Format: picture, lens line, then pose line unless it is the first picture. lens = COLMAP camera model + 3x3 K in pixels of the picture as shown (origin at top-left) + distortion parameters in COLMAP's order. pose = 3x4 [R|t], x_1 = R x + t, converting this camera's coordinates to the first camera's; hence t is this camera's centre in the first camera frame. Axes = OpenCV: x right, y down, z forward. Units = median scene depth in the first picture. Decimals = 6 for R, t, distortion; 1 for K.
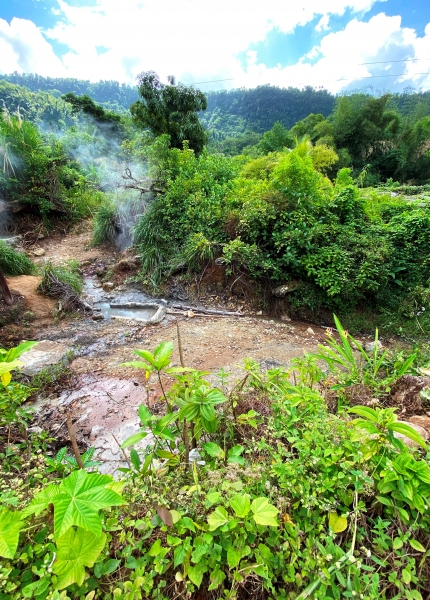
lens RADIAL K [[234.7, 0, 219.2], [0, 234.7, 300.7], [0, 0, 1]] dist [0.000822, -0.002642]
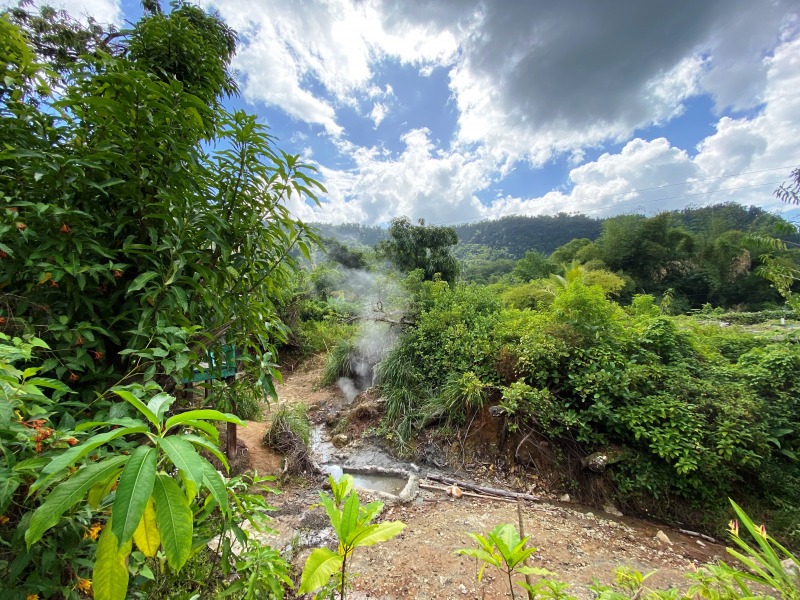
lens RADIAL K [[323.6, 0, 397.2], [0, 323.6, 300.7], [0, 0, 1]] dist [0.008560, -0.009811]
pose [[0.984991, -0.020593, -0.171372, -0.110417], [-0.063062, 0.881285, -0.468359, 0.020211], [0.160673, 0.472137, 0.866759, -0.087938]]
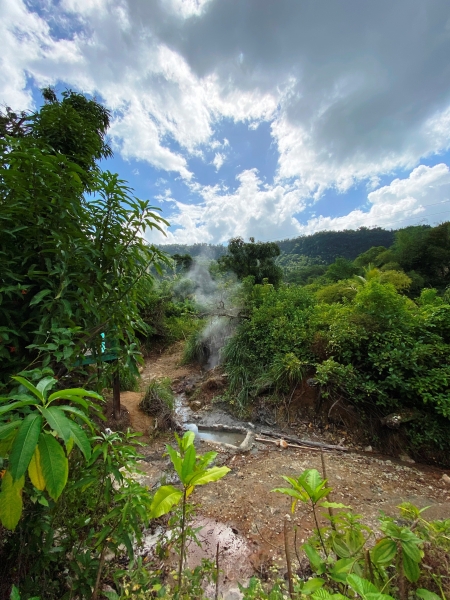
lens RADIAL K [[242.7, 0, 222.2], [0, 242.7, 299.1], [0, 0, 1]] dist [0.008560, -0.009811]
pose [[0.970380, -0.055421, -0.235142, -0.092404], [-0.062656, 0.882290, -0.466518, 0.017542], [0.233318, 0.467432, 0.852684, -0.090132]]
